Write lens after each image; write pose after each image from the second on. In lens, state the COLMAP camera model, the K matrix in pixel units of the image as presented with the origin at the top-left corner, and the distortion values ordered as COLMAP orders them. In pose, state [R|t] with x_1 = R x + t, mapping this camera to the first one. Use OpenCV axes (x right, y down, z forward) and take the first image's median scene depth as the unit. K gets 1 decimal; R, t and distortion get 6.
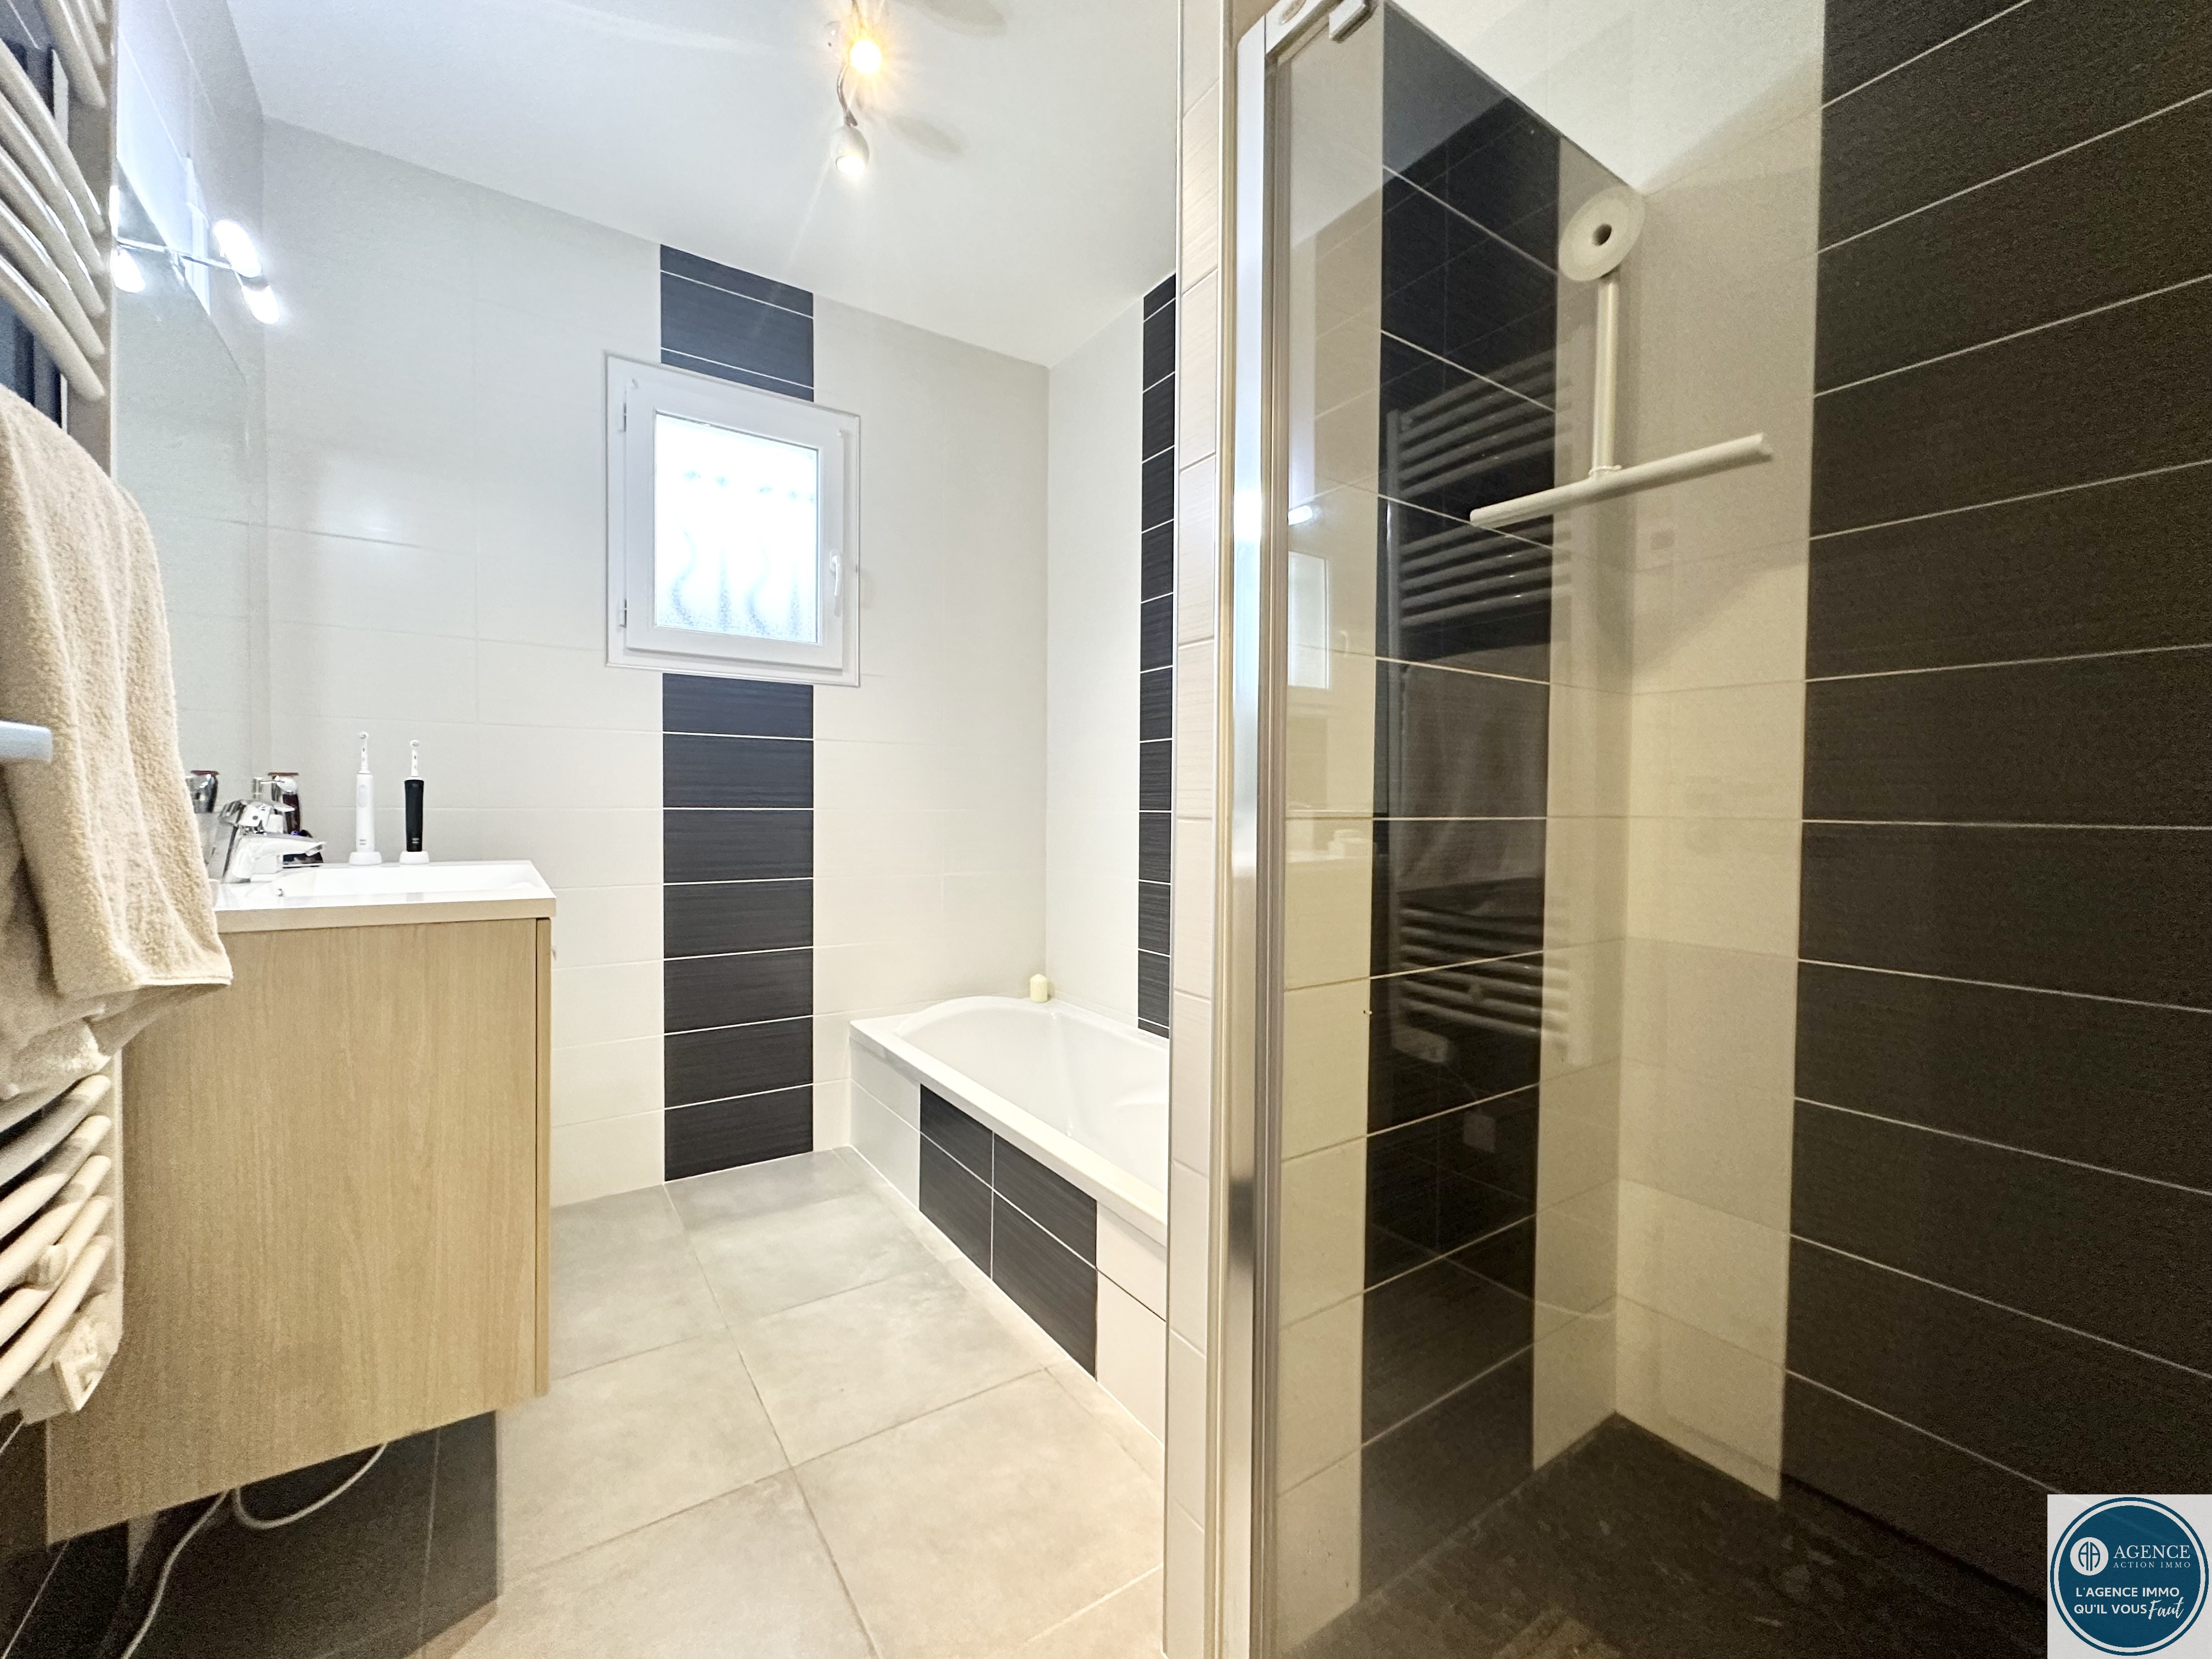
lens RADIAL K [[884.9, 0, 1105.8], [0, 884.9, 824.8], [0, 0, 1]] dist [-0.003910, 0.001204]
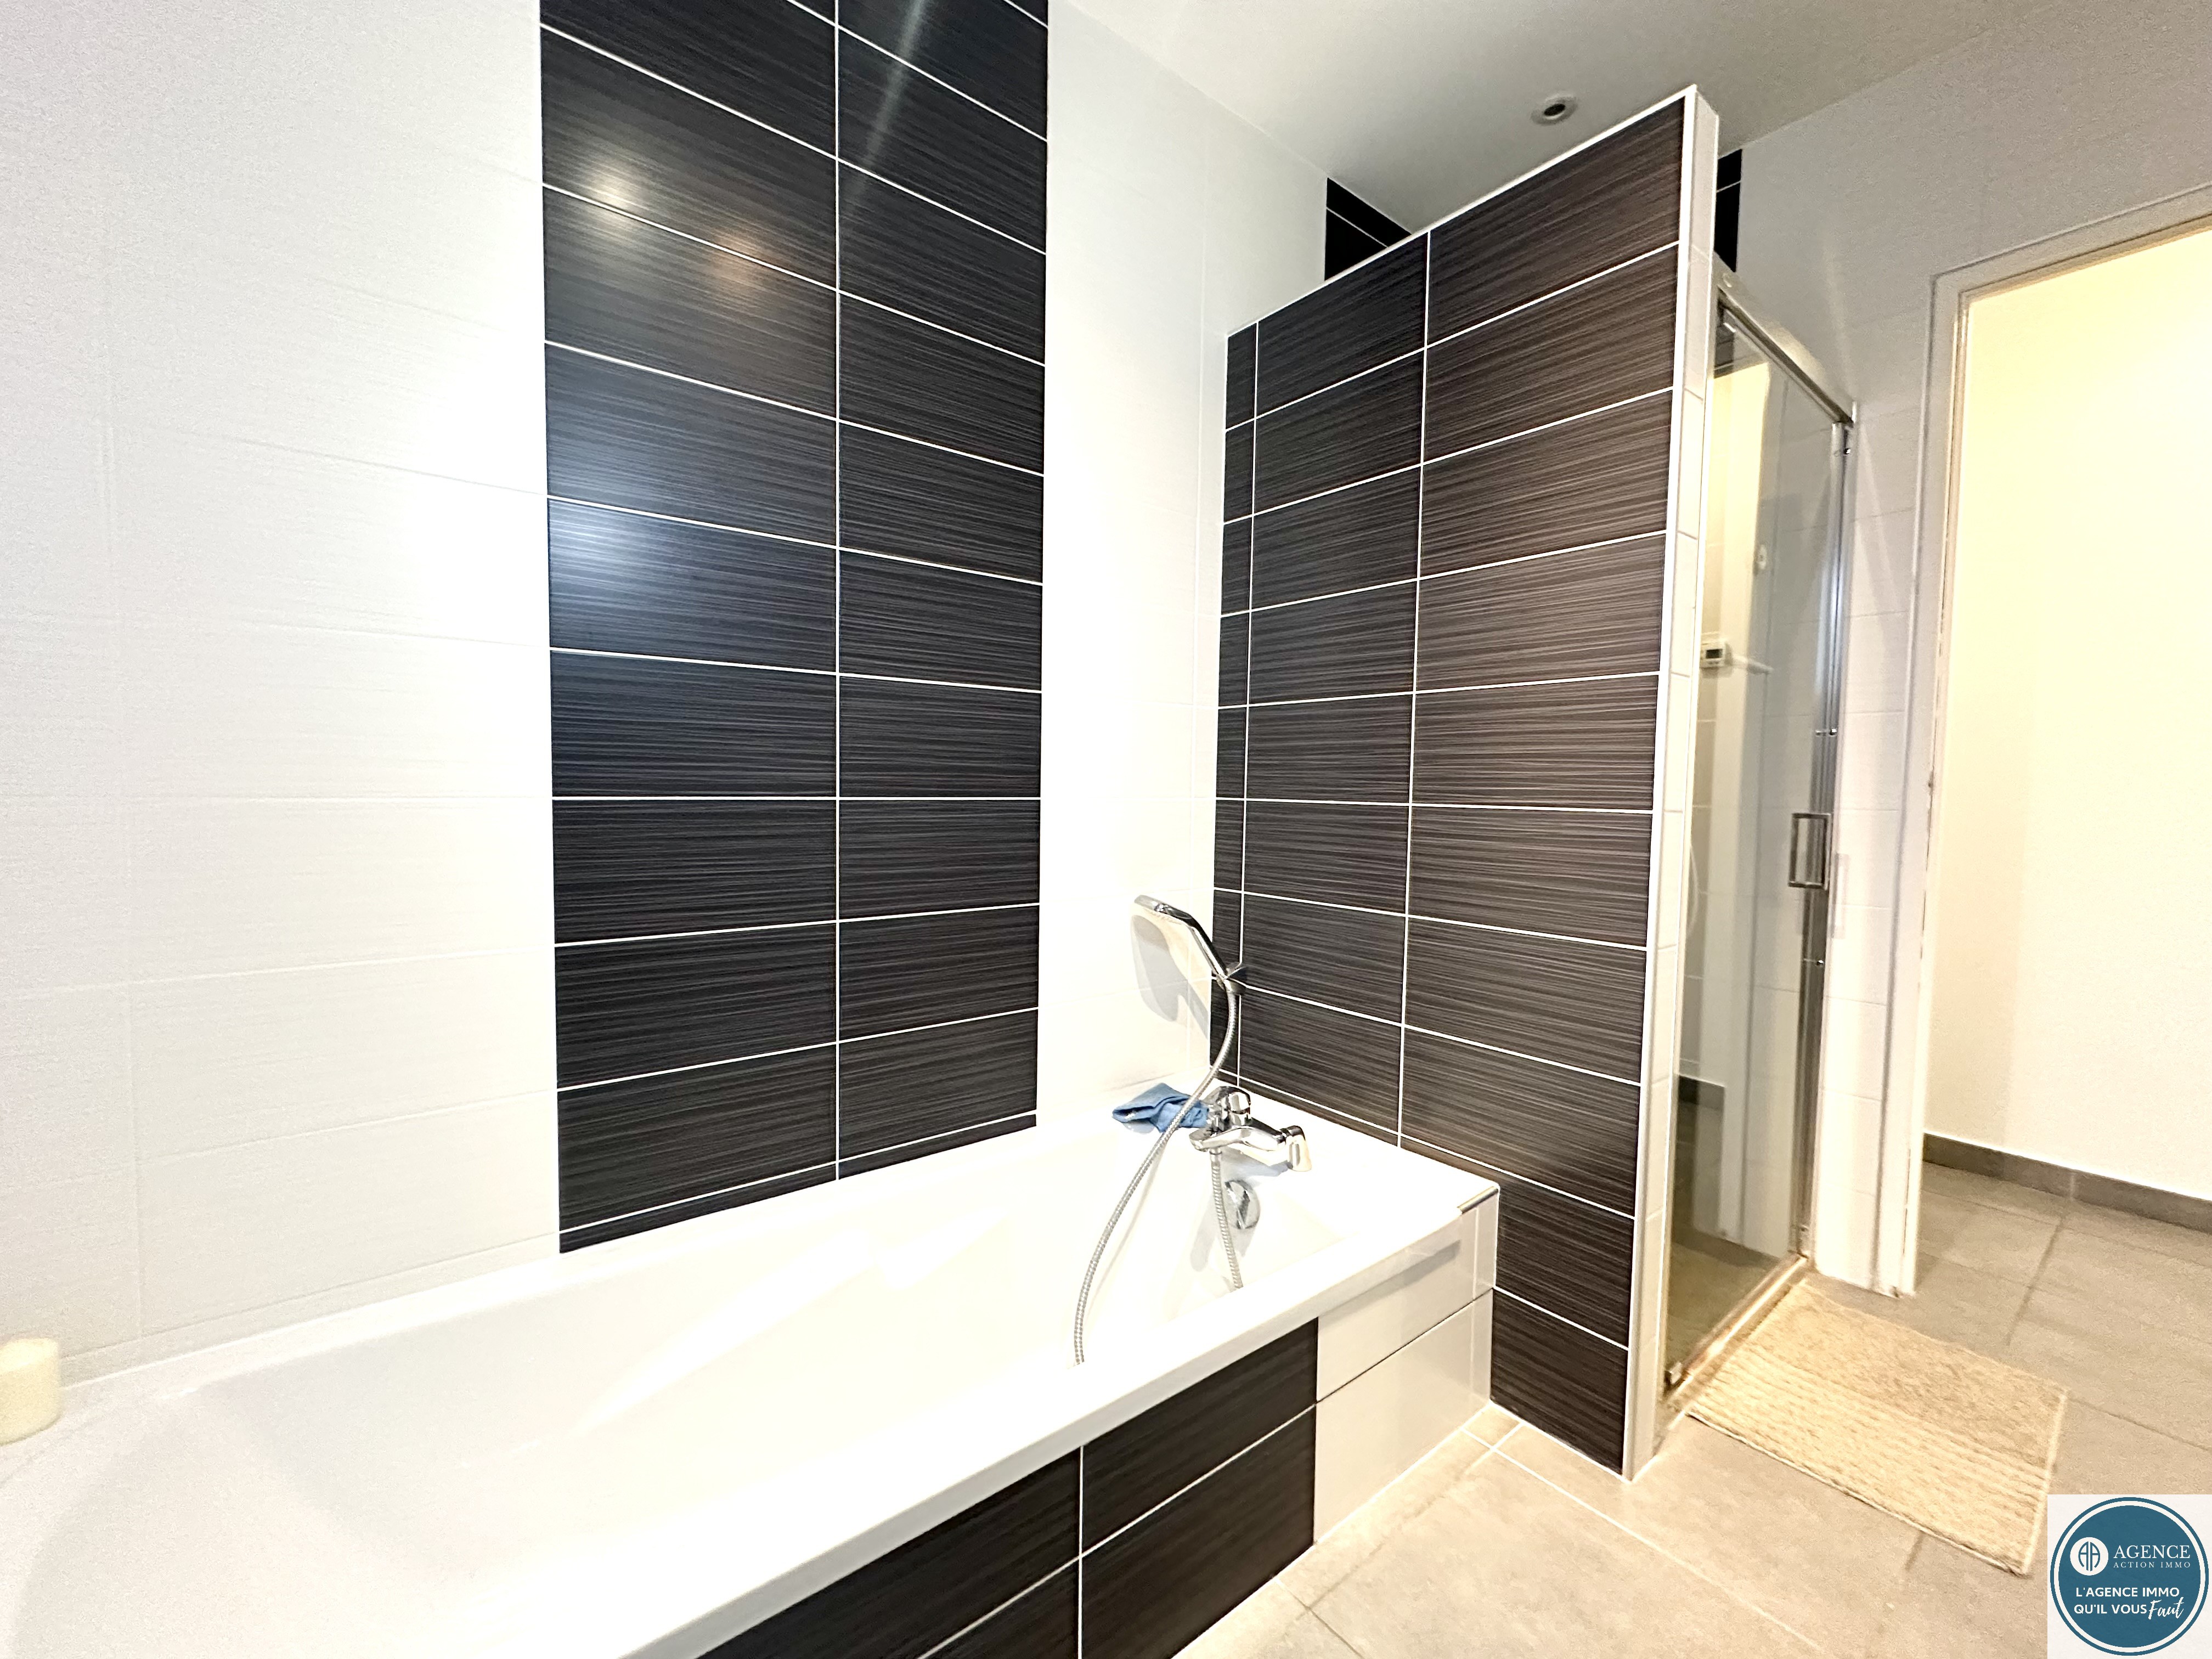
lens RADIAL K [[884.9, 0, 1101.3], [0, 884.9, 827.2], [0, 0, 1]] dist [-0.003910, 0.001204]
pose [[-0.061944, -0.053630, 0.996638, -0.445821], [0.000637, 0.998553, 0.053773, -0.025283], [-0.998079, 0.003966, -0.061821, 0.741653]]
